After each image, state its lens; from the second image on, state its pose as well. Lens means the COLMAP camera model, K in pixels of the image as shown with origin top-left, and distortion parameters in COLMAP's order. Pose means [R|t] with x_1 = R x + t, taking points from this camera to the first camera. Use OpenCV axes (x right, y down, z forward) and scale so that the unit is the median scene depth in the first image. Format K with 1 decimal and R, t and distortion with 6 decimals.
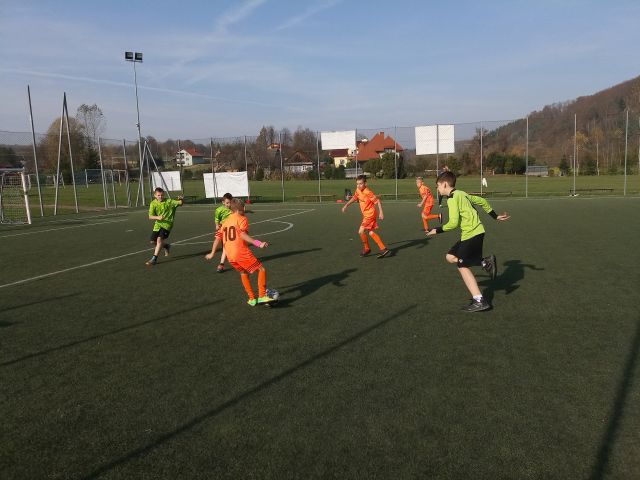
lens RADIAL K [[507.2, 0, 321.5], [0, 507.2, 257.9], [0, 0, 1]] dist [0.018245, -0.013699]
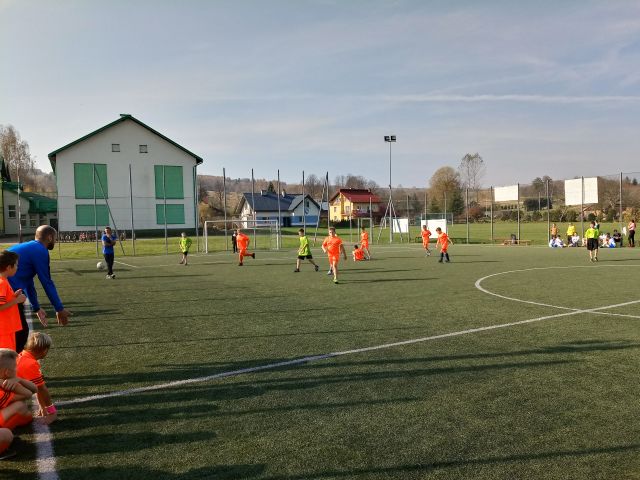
lens RADIAL K [[512.0, 0, 318.2], [0, 512.0, 253.1], [0, 0, 1]] dist [0.042235, -0.073004]
pose [[0.716039, 0.049526, -0.696301, 0.136523], [-0.108439, 0.993263, -0.040865, 0.000875], [0.689586, 0.104768, 0.716586, -0.036561]]
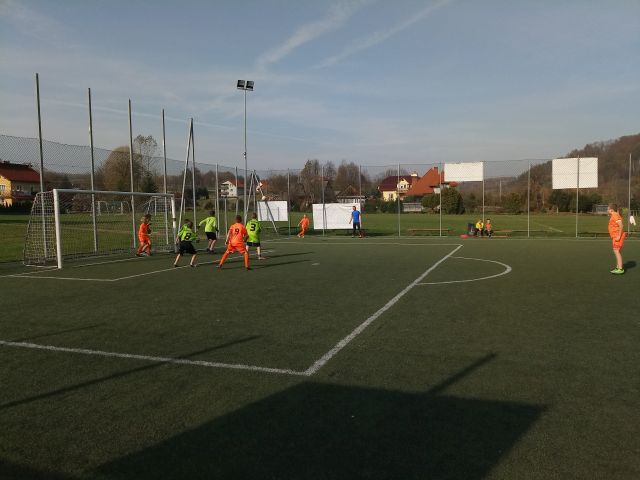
lens RADIAL K [[507.2, 0, 321.5], [0, 507.2, 257.9], [0, 0, 1]] dist [0.018245, -0.013699]
pose [[0.997836, 0.029656, -0.058677, -0.041452], [-0.033384, 0.997417, -0.063604, -0.000837], [0.056639, 0.065425, 0.996249, 0.013079]]
